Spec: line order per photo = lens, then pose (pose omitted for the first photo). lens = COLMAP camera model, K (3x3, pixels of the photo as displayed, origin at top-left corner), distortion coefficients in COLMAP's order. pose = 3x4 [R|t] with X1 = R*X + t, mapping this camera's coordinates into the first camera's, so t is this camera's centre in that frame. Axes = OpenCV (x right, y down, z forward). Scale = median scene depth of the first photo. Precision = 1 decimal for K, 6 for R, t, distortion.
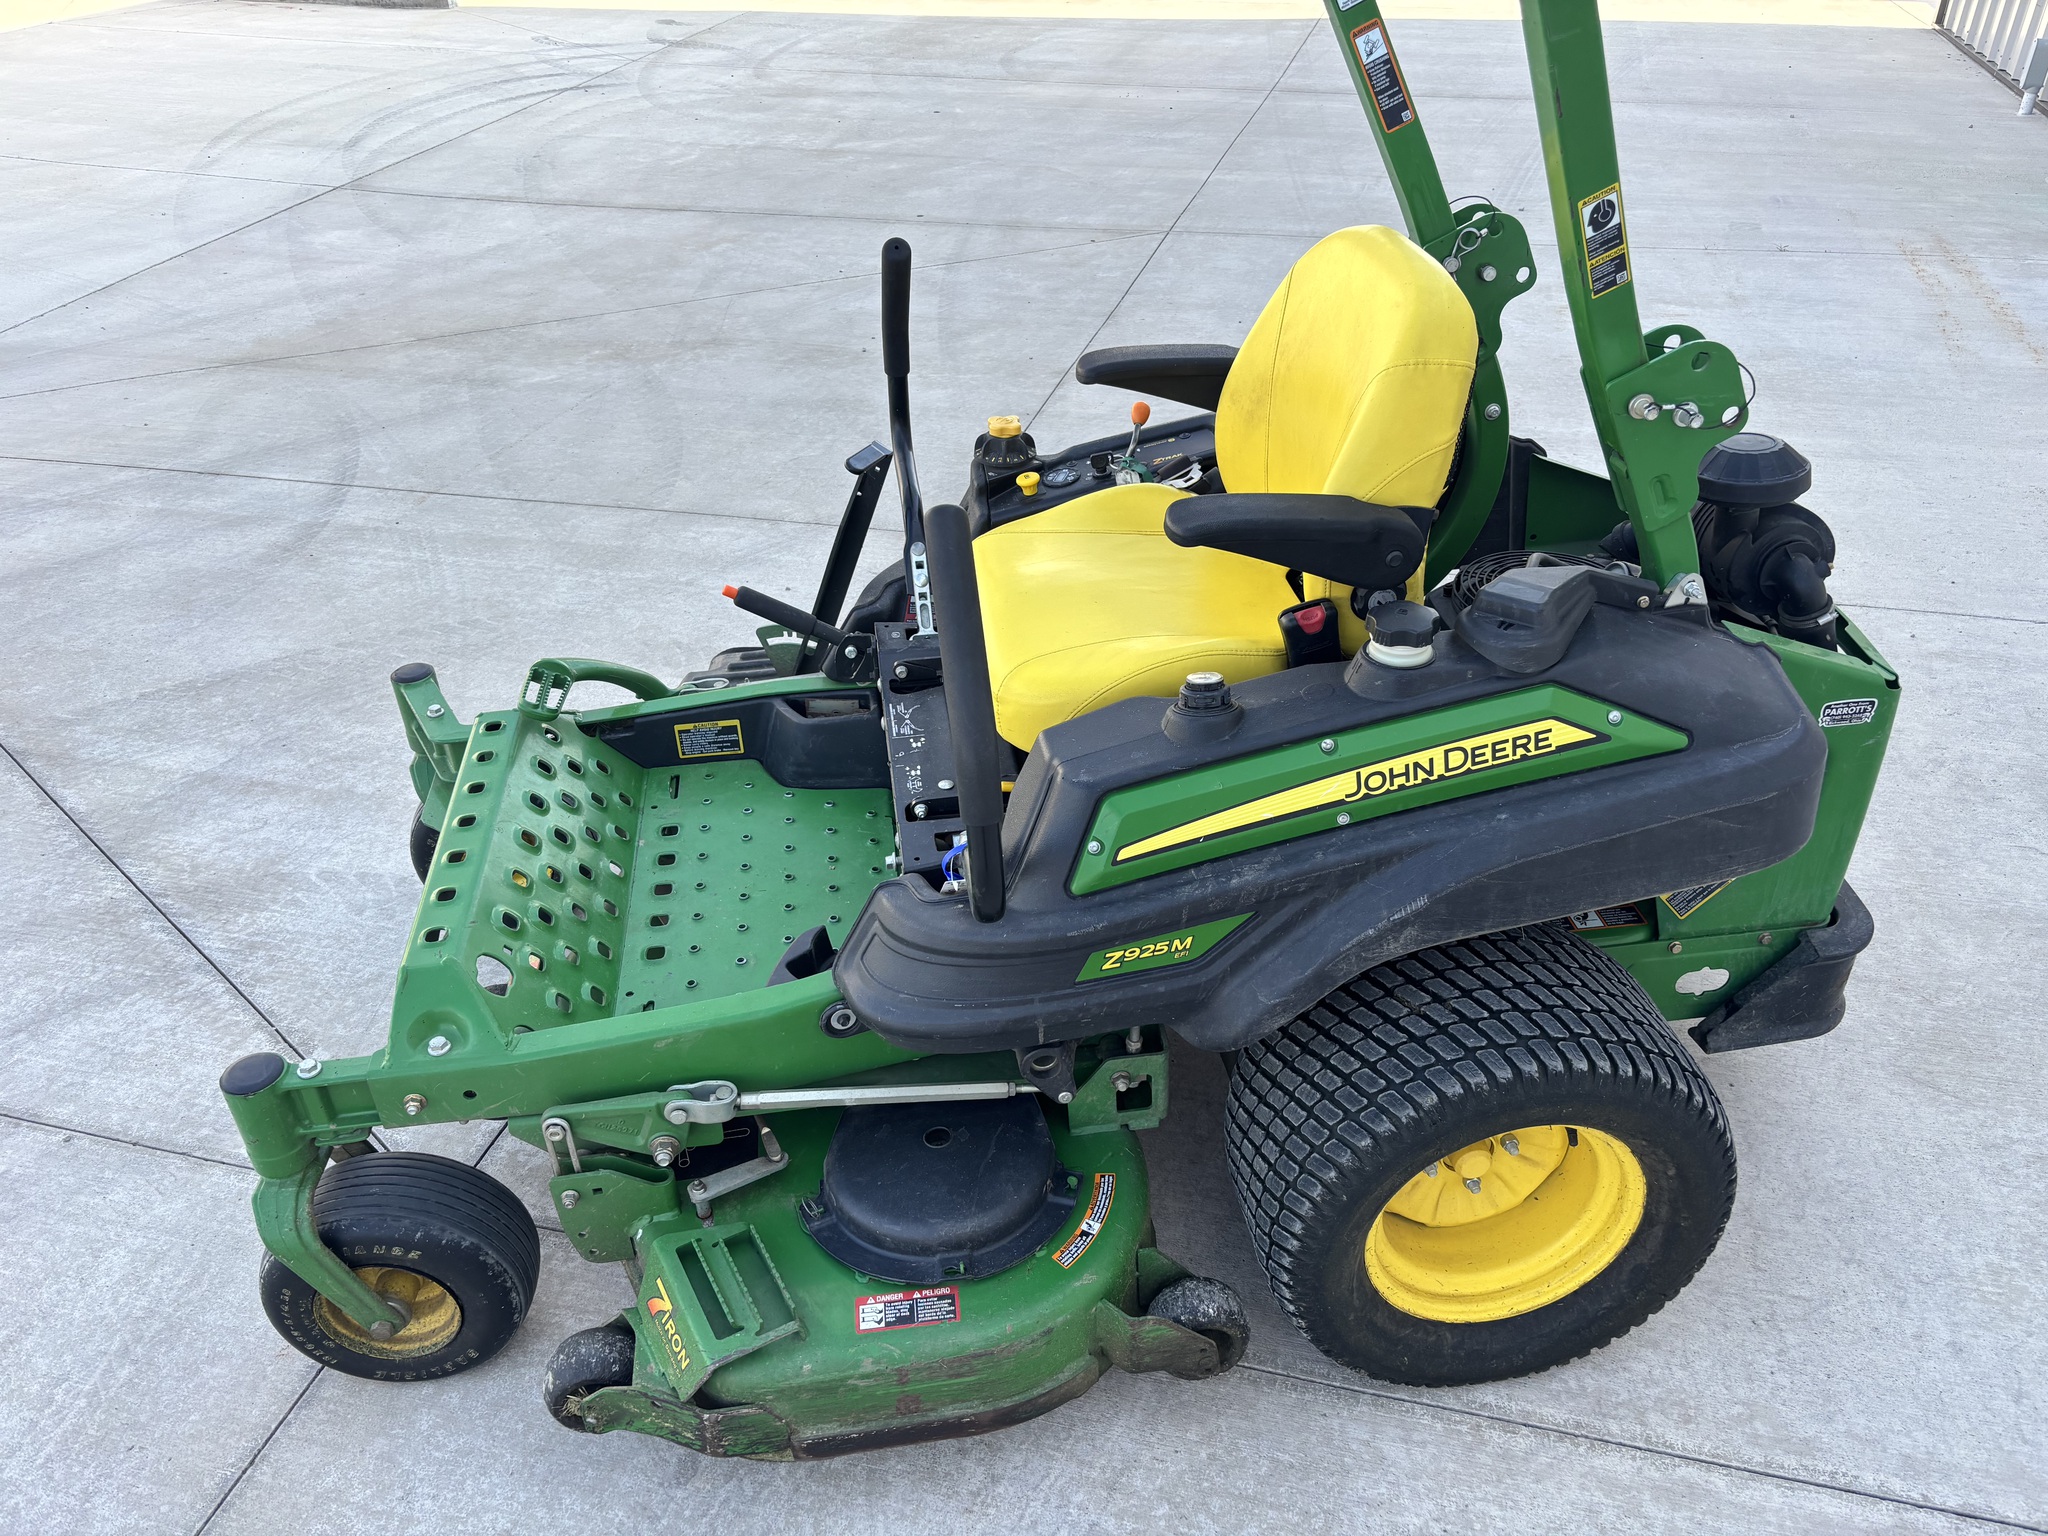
lens RADIAL K [[1488.2, 0, 1024.1], [0, 1488.2, 904.7], [0, 0, 1]] dist [0.000179, 0.005374]
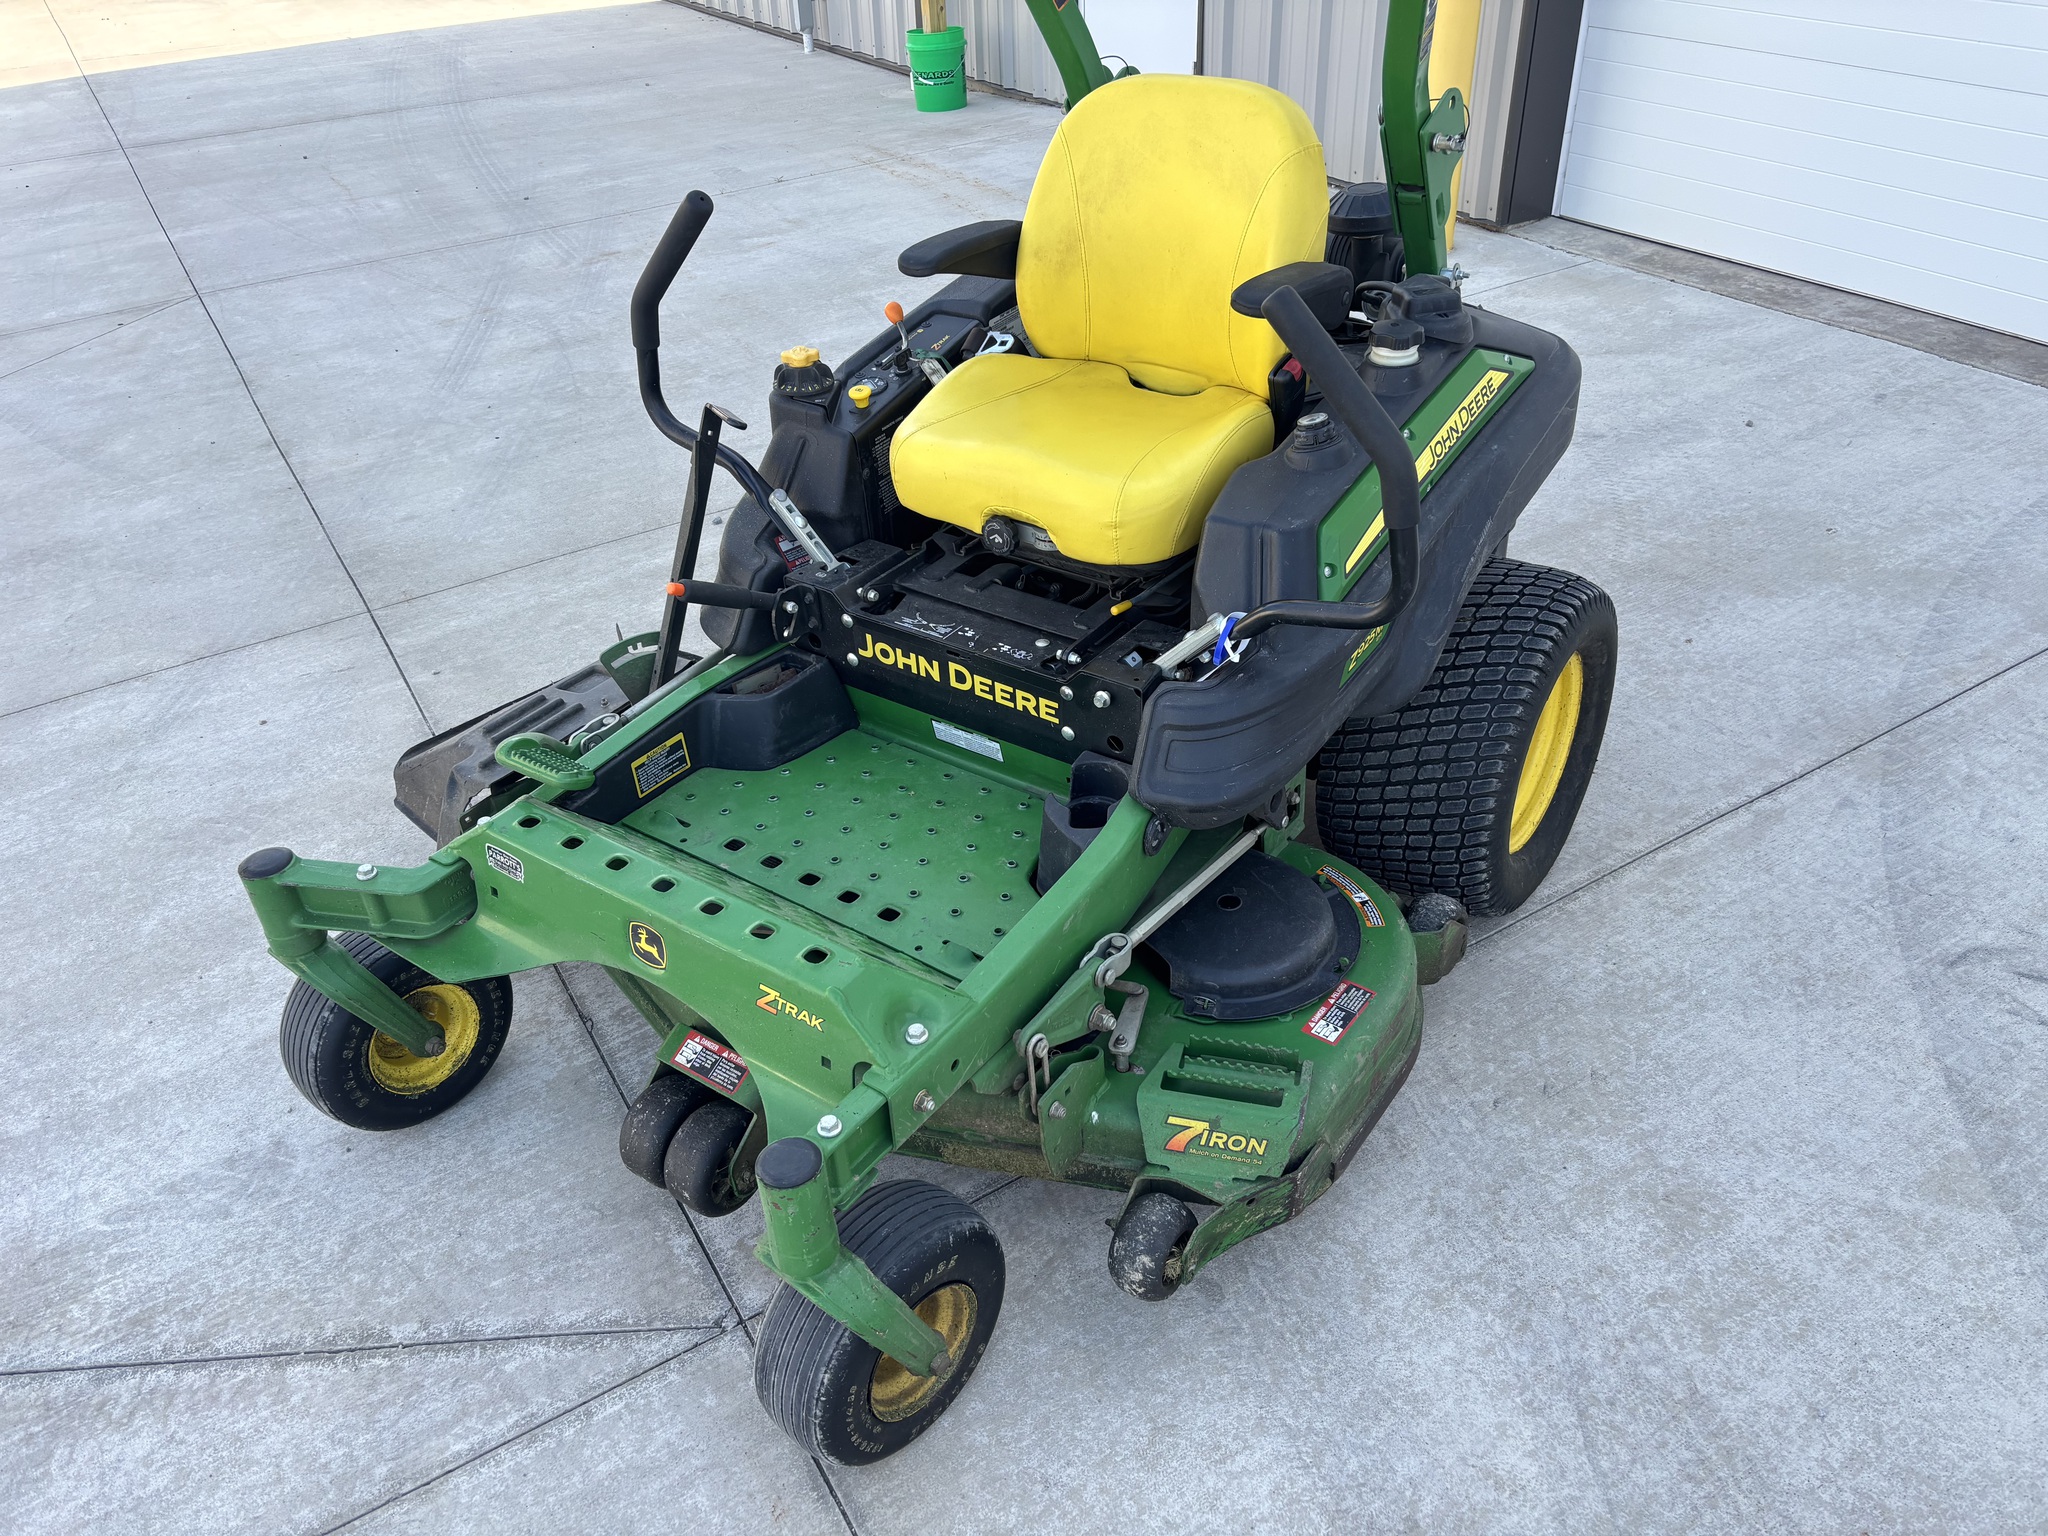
lens RADIAL K [[1480.7, 0, 1024.1], [0, 1480.7, 894.0], [0, 0, 1]] dist [0.031214, -0.003915]
pose [[0.684719, -0.456390, 0.568214, -0.830548], [0.470864, 0.872112, 0.133072, -0.076182], [-0.556279, 0.176435, 0.812050, 0.169888]]
